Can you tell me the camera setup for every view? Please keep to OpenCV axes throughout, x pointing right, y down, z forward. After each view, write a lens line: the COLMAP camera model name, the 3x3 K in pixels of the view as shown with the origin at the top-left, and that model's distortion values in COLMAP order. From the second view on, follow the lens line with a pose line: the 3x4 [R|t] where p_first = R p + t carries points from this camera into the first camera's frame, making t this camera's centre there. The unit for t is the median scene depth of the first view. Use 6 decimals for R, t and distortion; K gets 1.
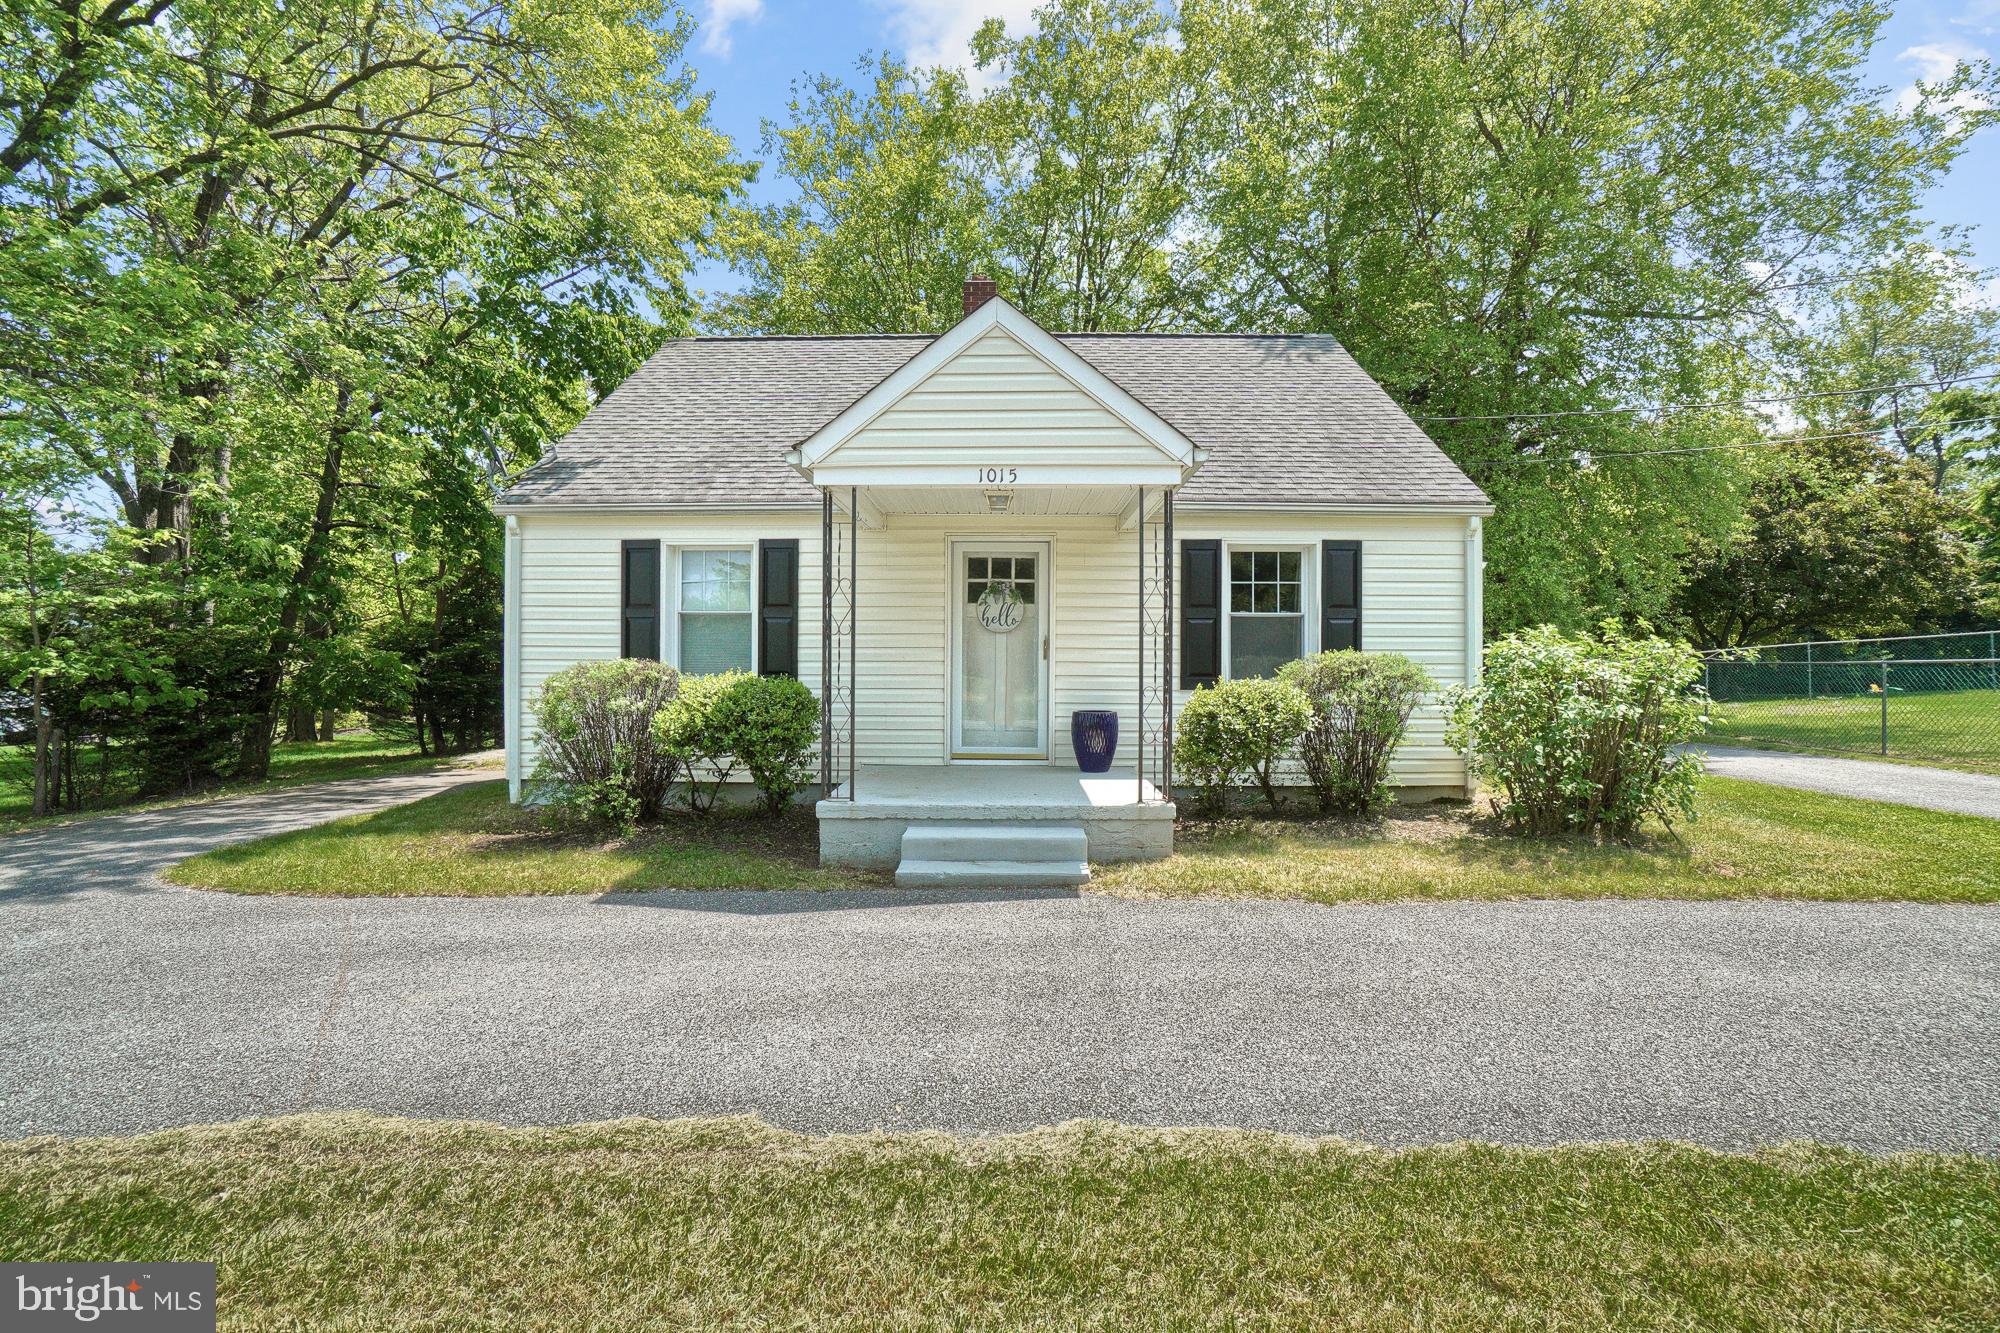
lens RADIAL K [[892.4, 0, 986.7], [0, 892.4, 658.5], [0, 0, 1]] dist [-0.045925, 0.012058]
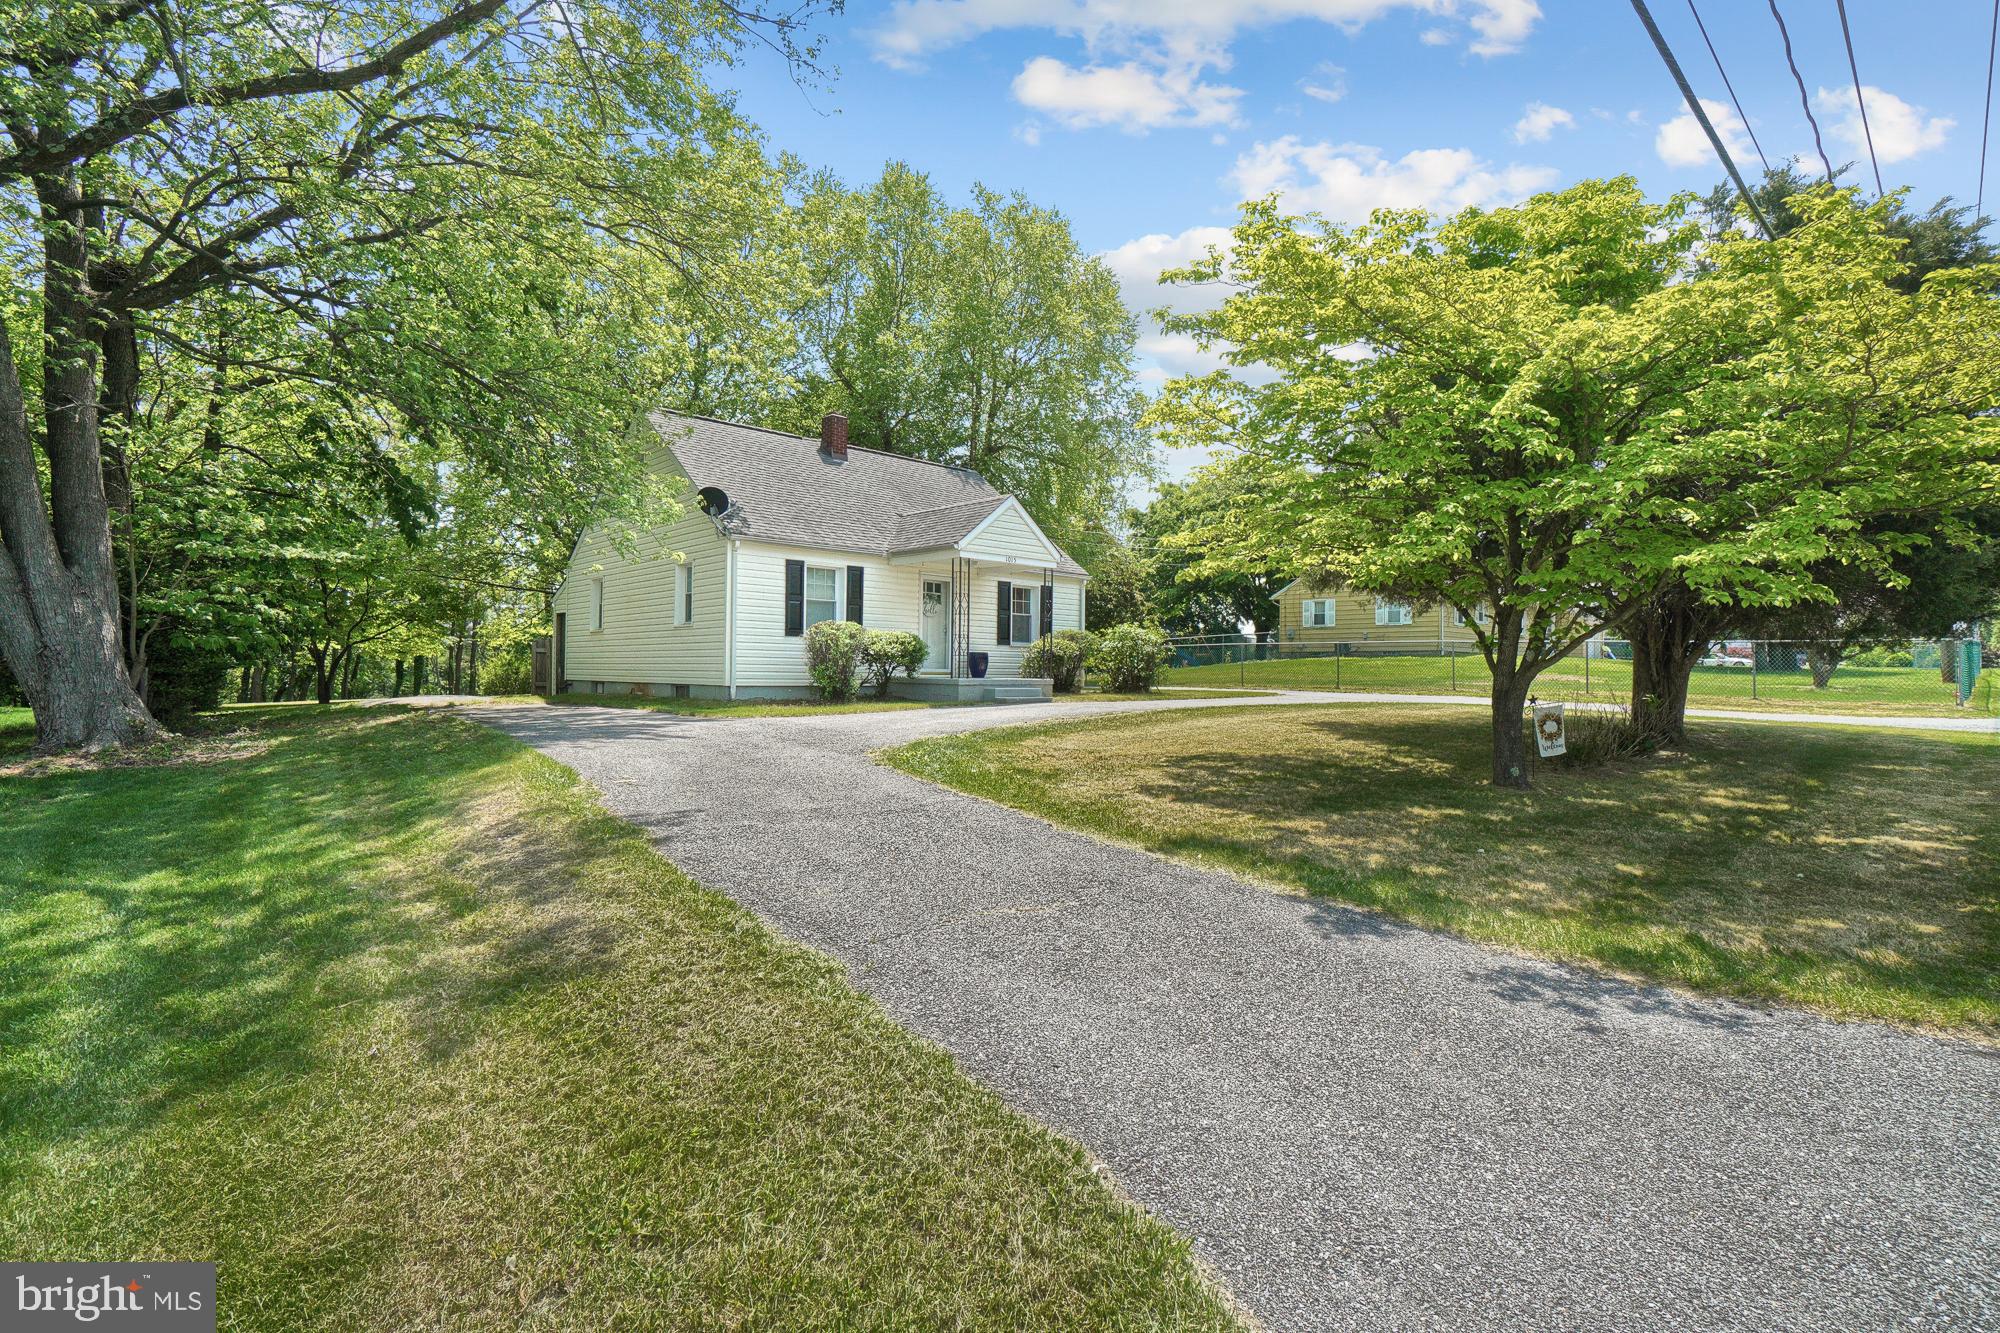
lens RADIAL K [[972.2, 0, 1005.3], [0, 972.2, 660.3], [0, 0, 1]] dist [-0.001104, -0.000062]
pose [[0.710418, 0.015066, 0.703619, -1.739499], [-0.011376, 0.999886, -0.009923, 0.112206], [-0.703688, -0.000955, 0.710508, -0.927759]]
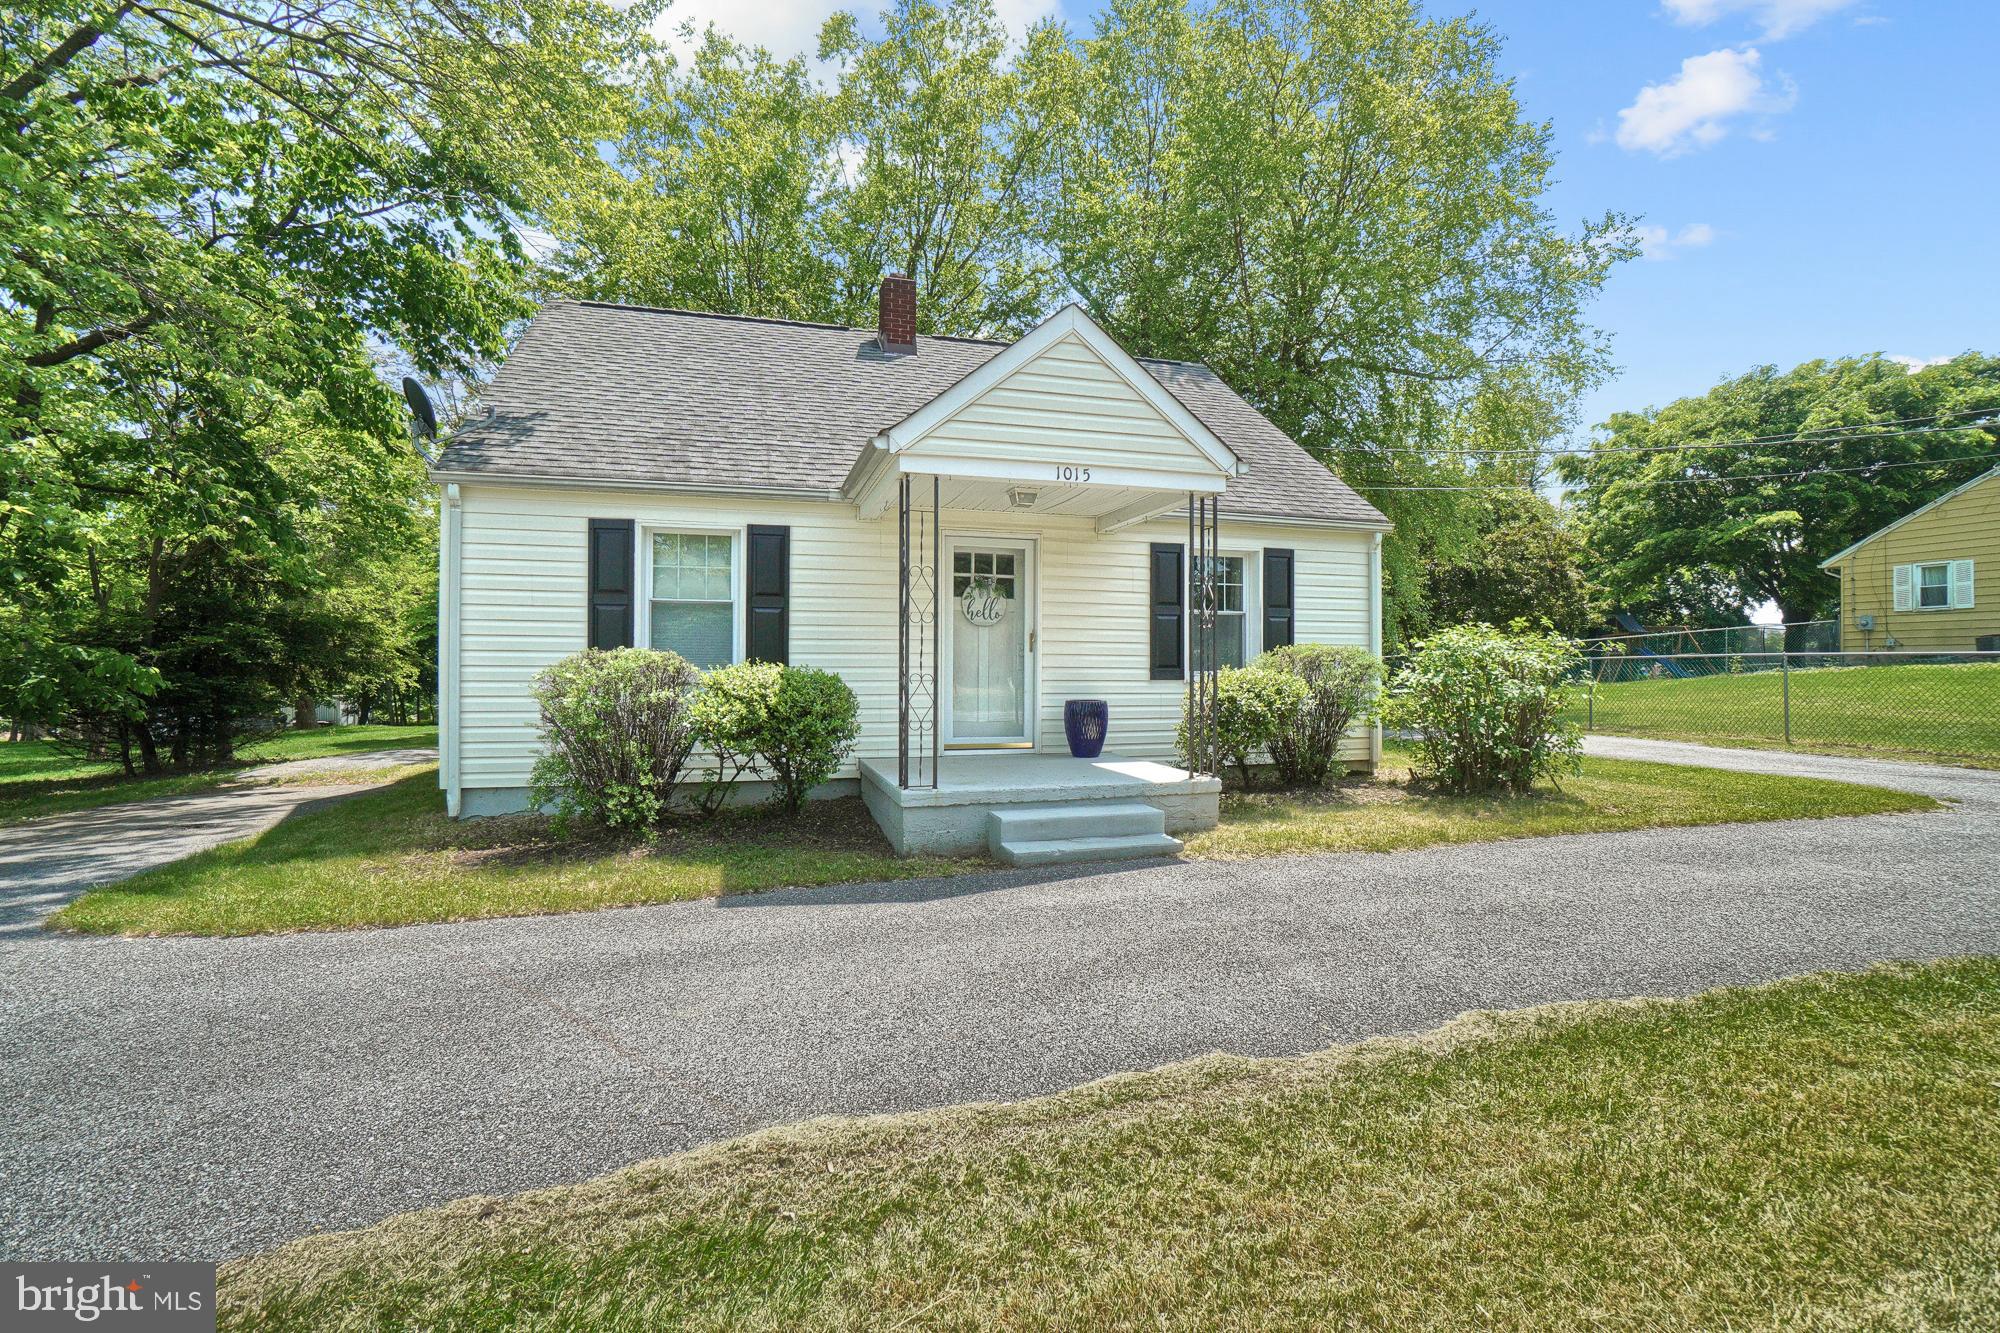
lens RADIAL K [[892.4, 0, 1002.4], [0, 892.4, 652.5], [0, 0, 1]] dist [-0.045925, 0.012058]
pose [[0.951295, 0.003193, 0.308266, -0.322909], [0.000270, 0.999937, -0.011190, 0.015026], [-0.308282, 0.010728, 0.951234, 0.017583]]
